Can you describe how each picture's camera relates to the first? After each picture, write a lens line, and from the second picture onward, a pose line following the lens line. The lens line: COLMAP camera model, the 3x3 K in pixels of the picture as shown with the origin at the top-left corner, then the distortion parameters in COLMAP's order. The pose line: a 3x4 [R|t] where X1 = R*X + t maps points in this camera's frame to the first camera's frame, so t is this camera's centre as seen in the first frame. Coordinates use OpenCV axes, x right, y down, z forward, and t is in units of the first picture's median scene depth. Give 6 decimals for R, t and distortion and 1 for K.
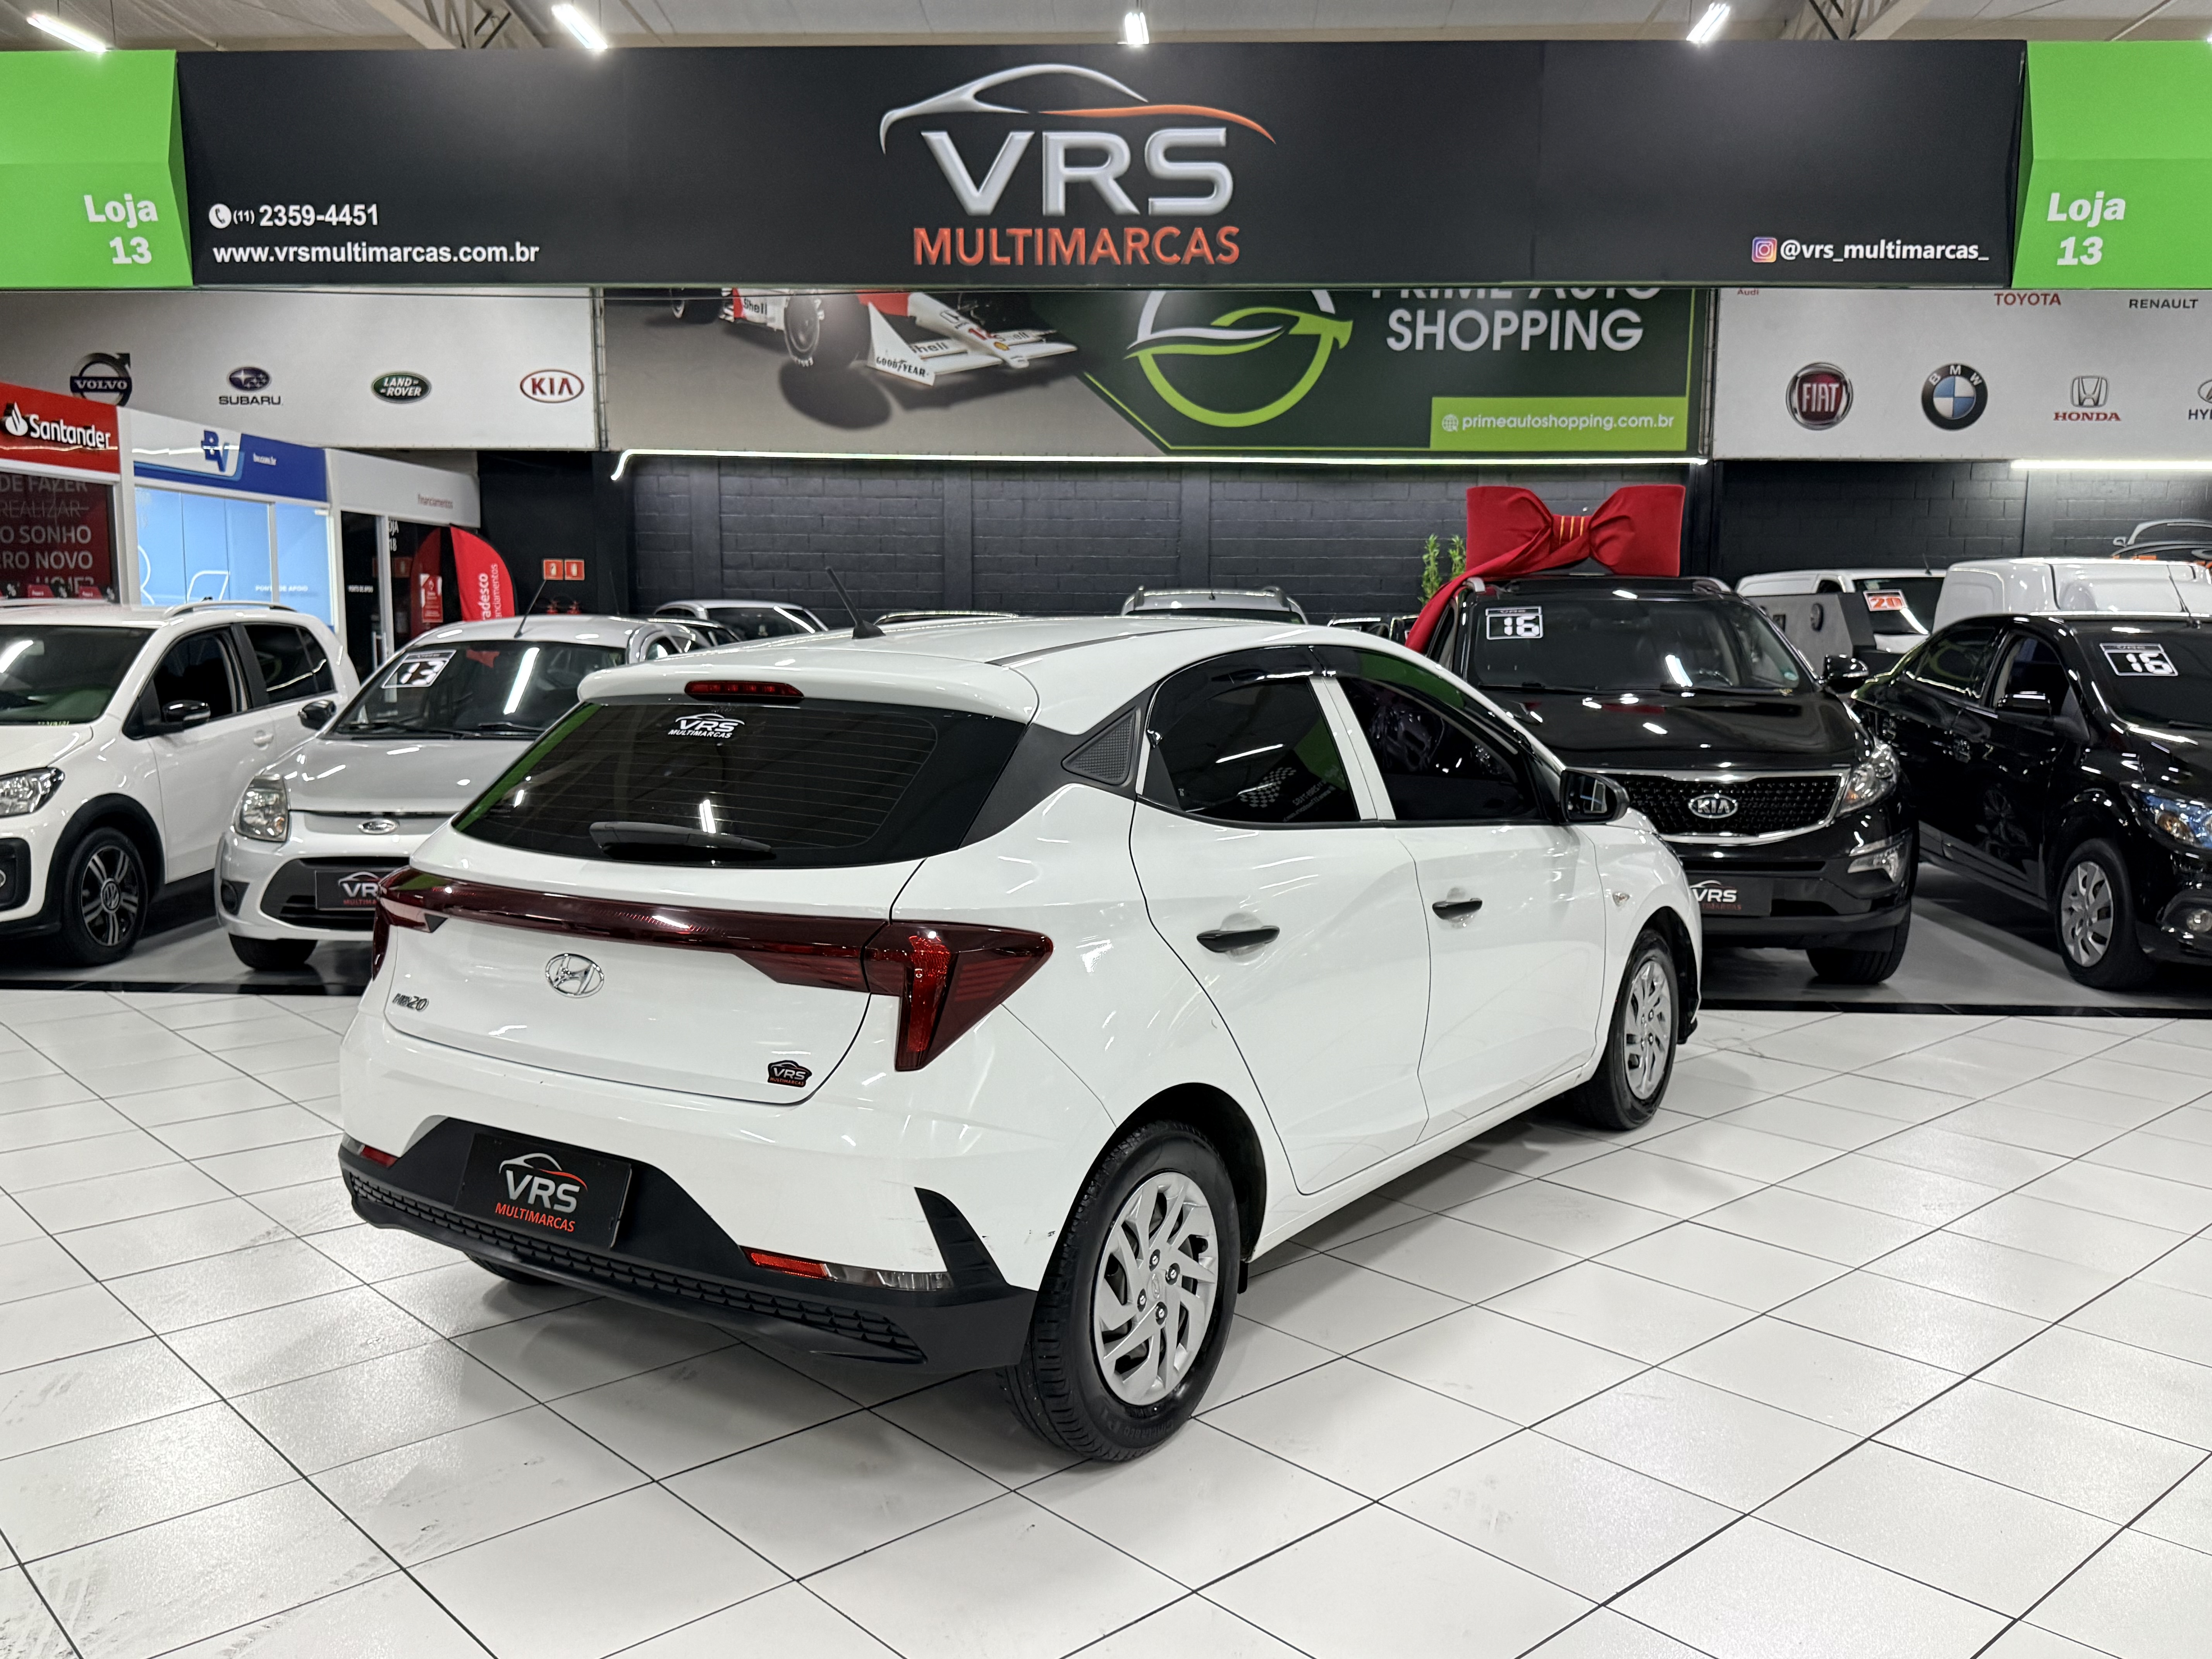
lens RADIAL K [[1825.2, 0, 1100.1], [0, 1825.2, 845.6], [0, 0, 1]] dist [0.073845, -0.114829]
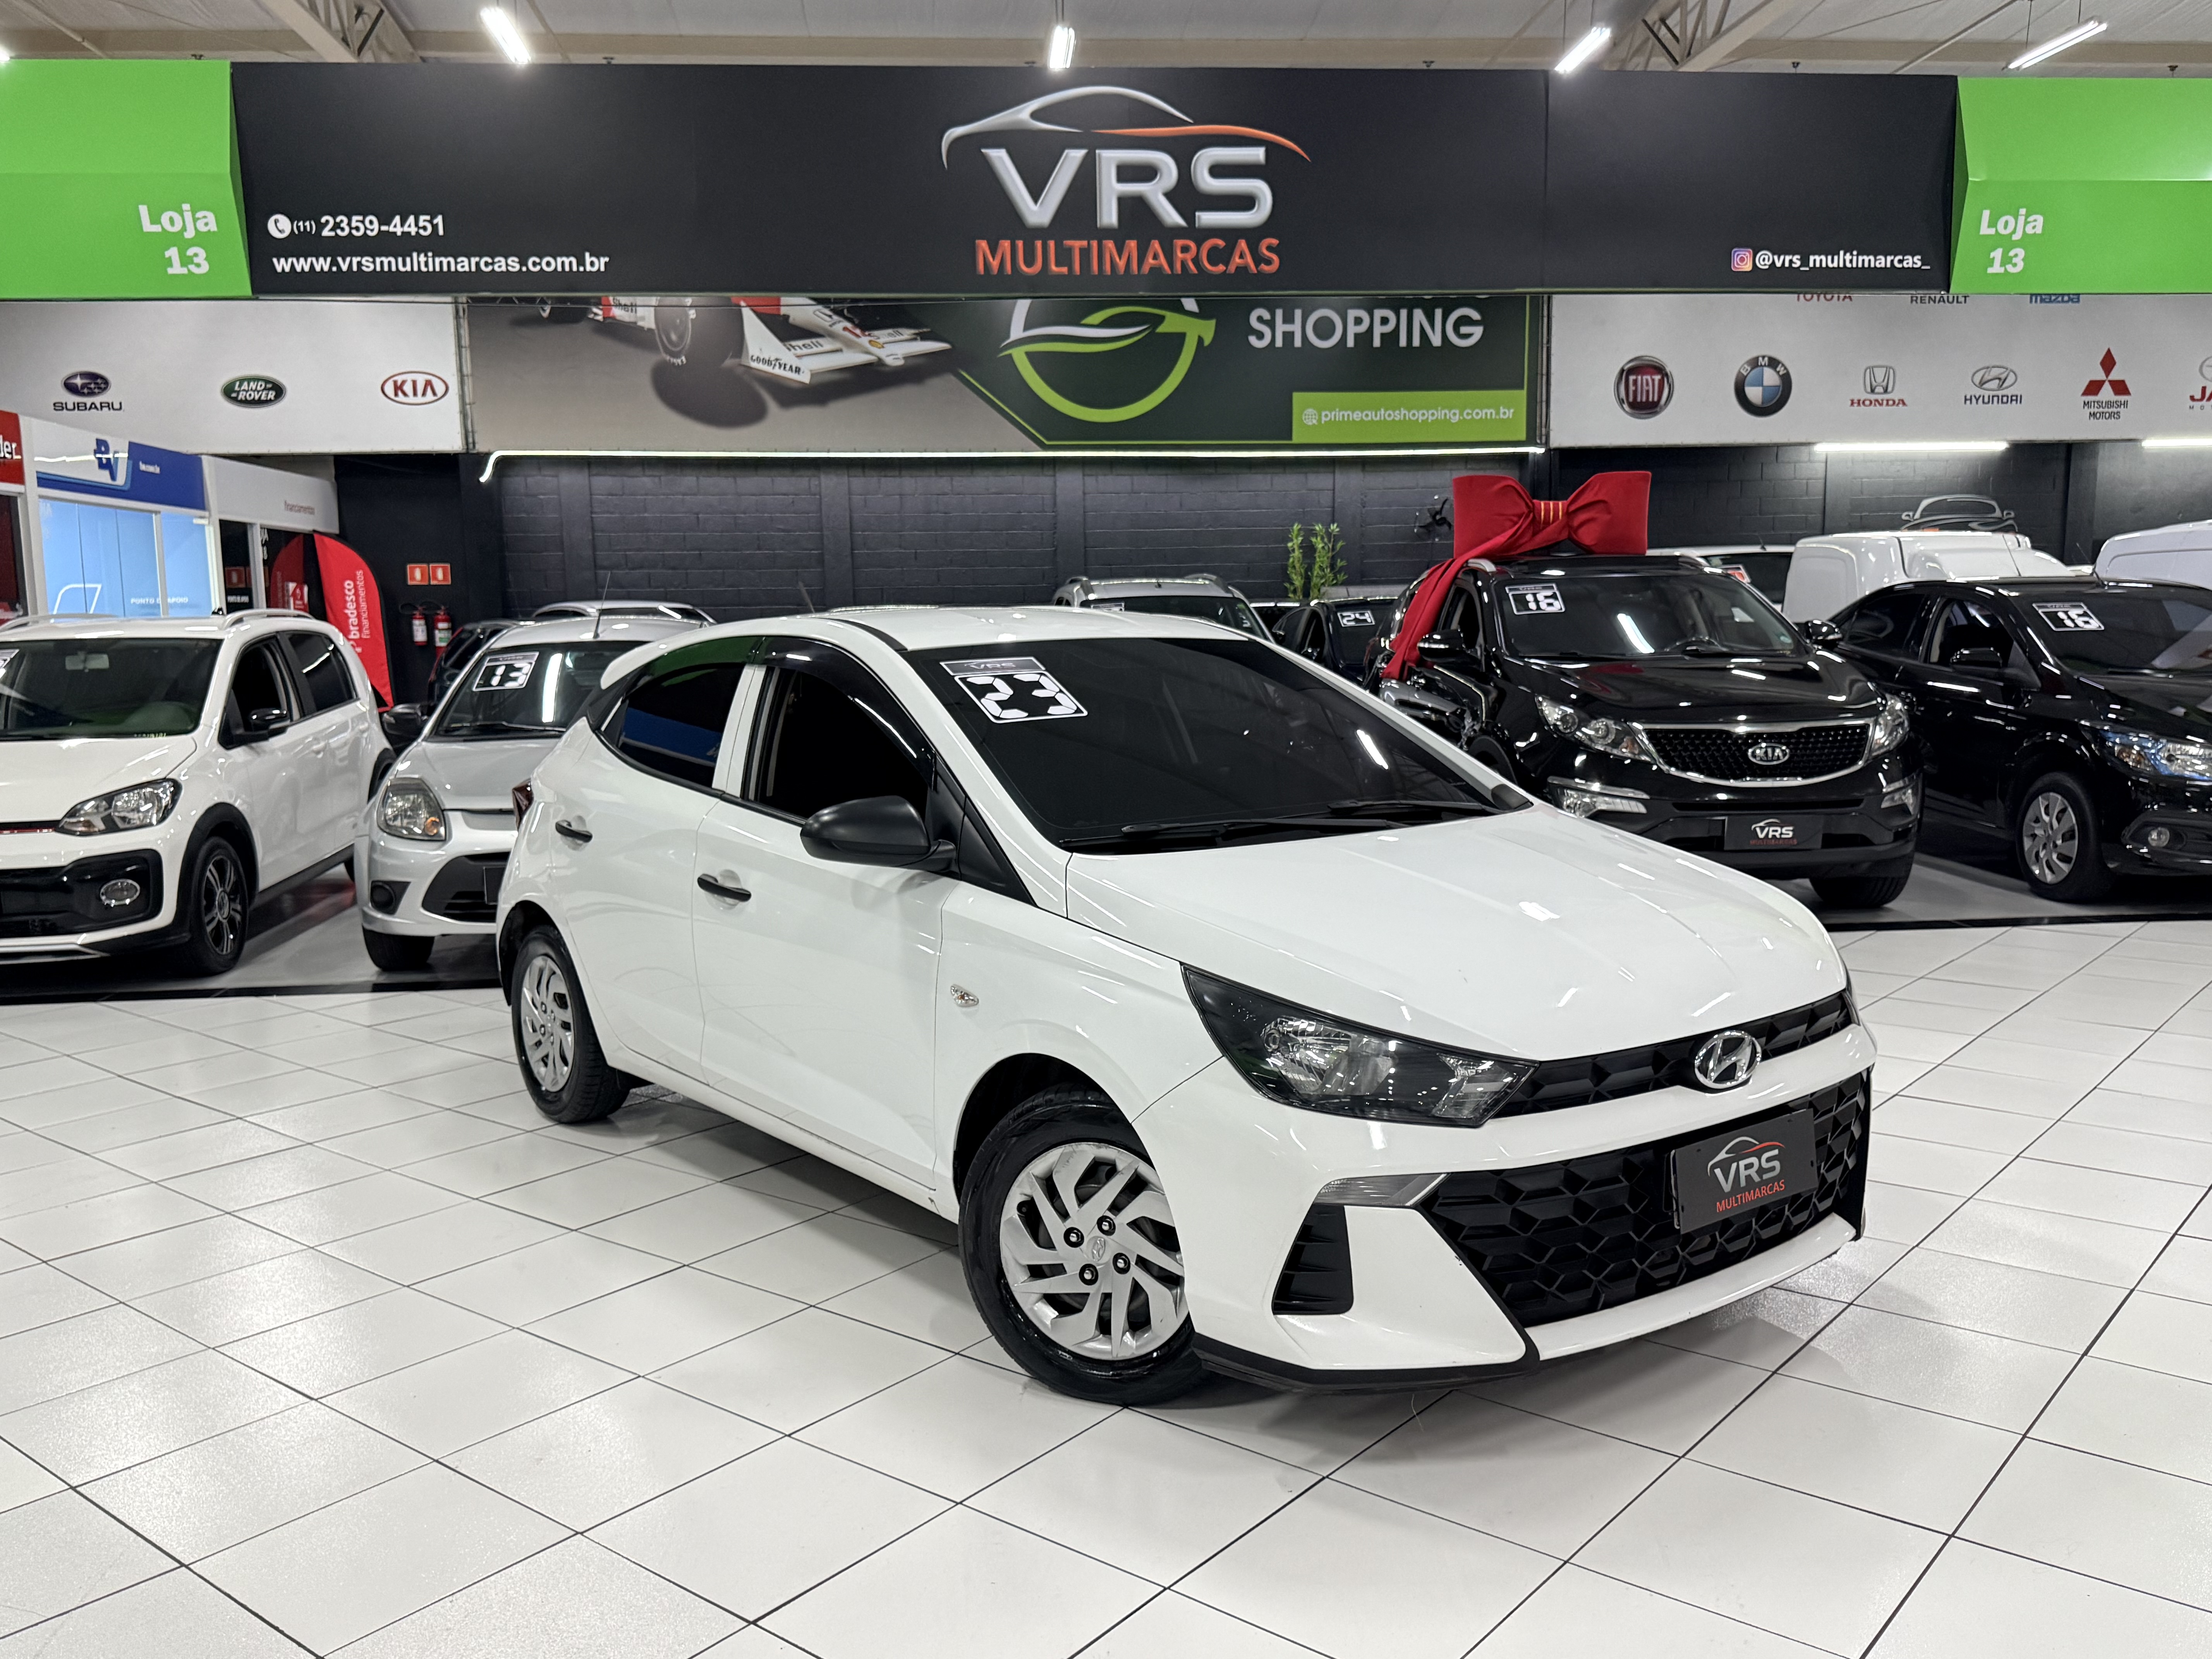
lens RADIAL K [[1819.0, 0, 1113.4], [0, 1819.0, 840.8], [0, 0, 1]] dist [0.082230, -0.132183]
pose [[0.989926, -0.042848, 0.134947, -0.176796], [0.042666, 0.999080, 0.004243, 0.008132], [-0.135005, 0.001558, 0.990844, -0.053330]]
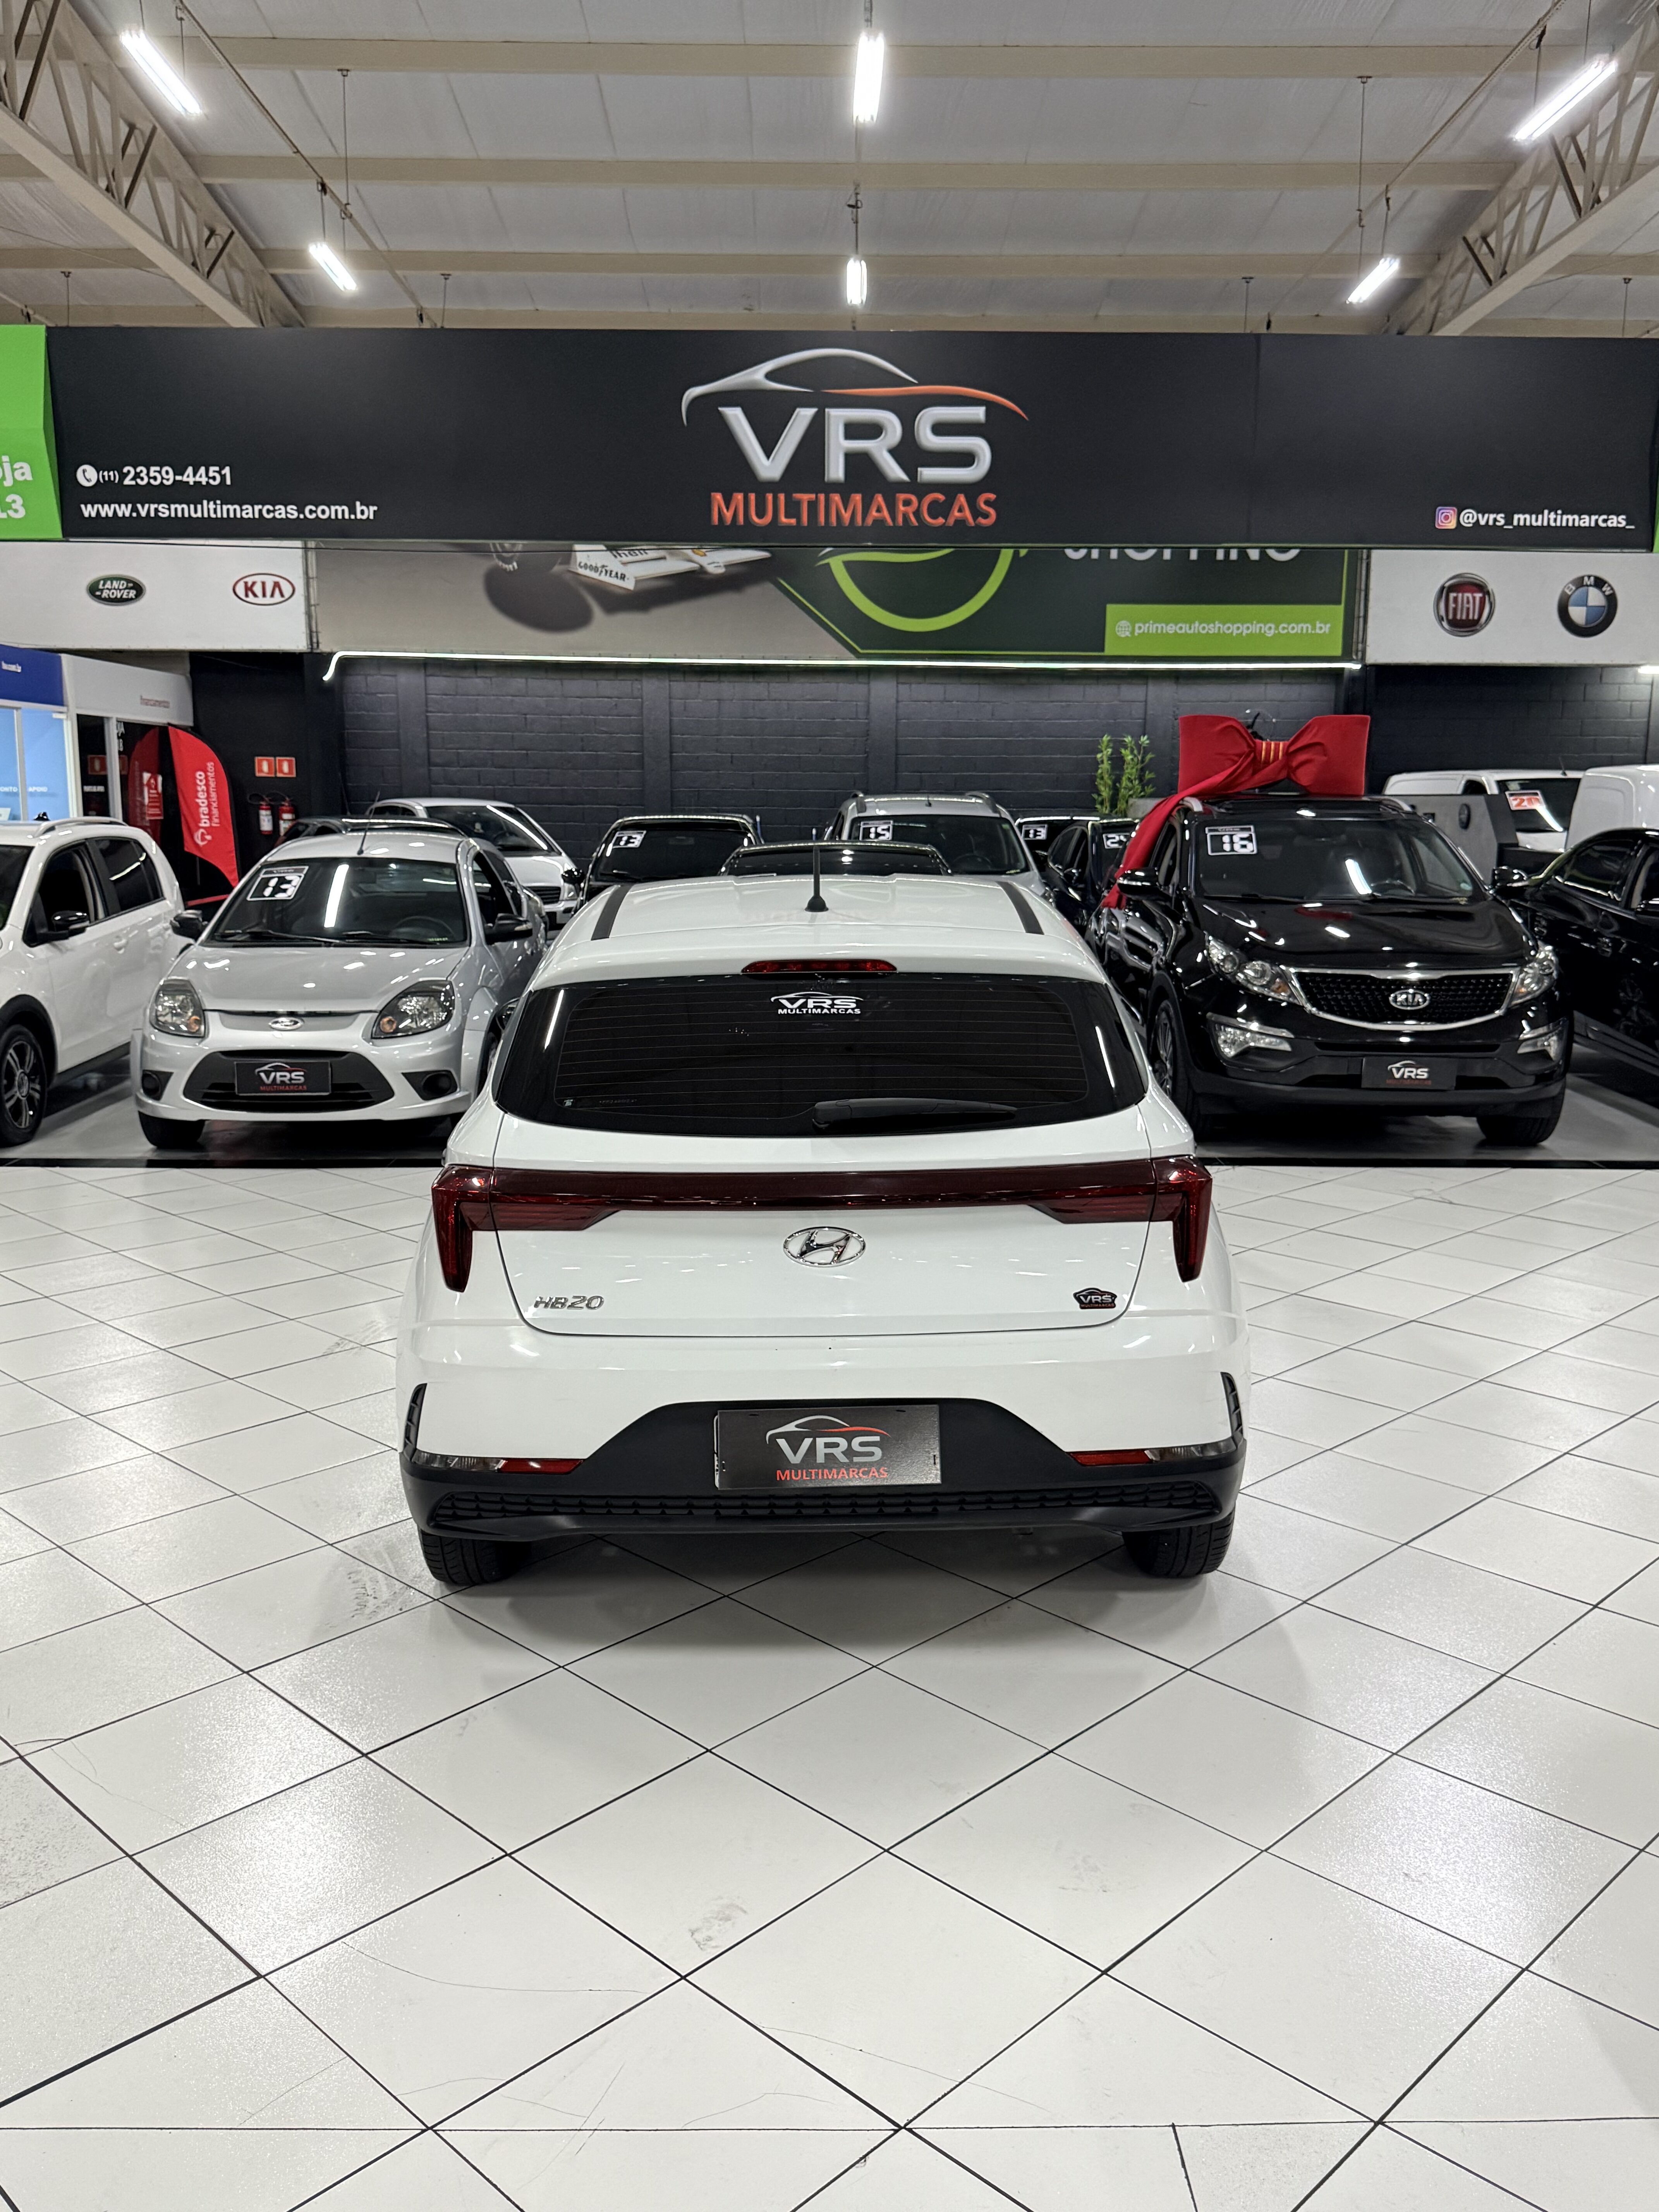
lens RADIAL K [[1820.7, 0, 825.8], [0, 1820.7, 1108.2], [0, 0, 1]] dist [0.085748, -0.153042]
pose [[0.998720, -0.009413, 0.049693, -0.088968], [0.007171, 0.998956, 0.045111, -0.005626], [-0.050066, -0.044697, 0.997745, -0.151448]]
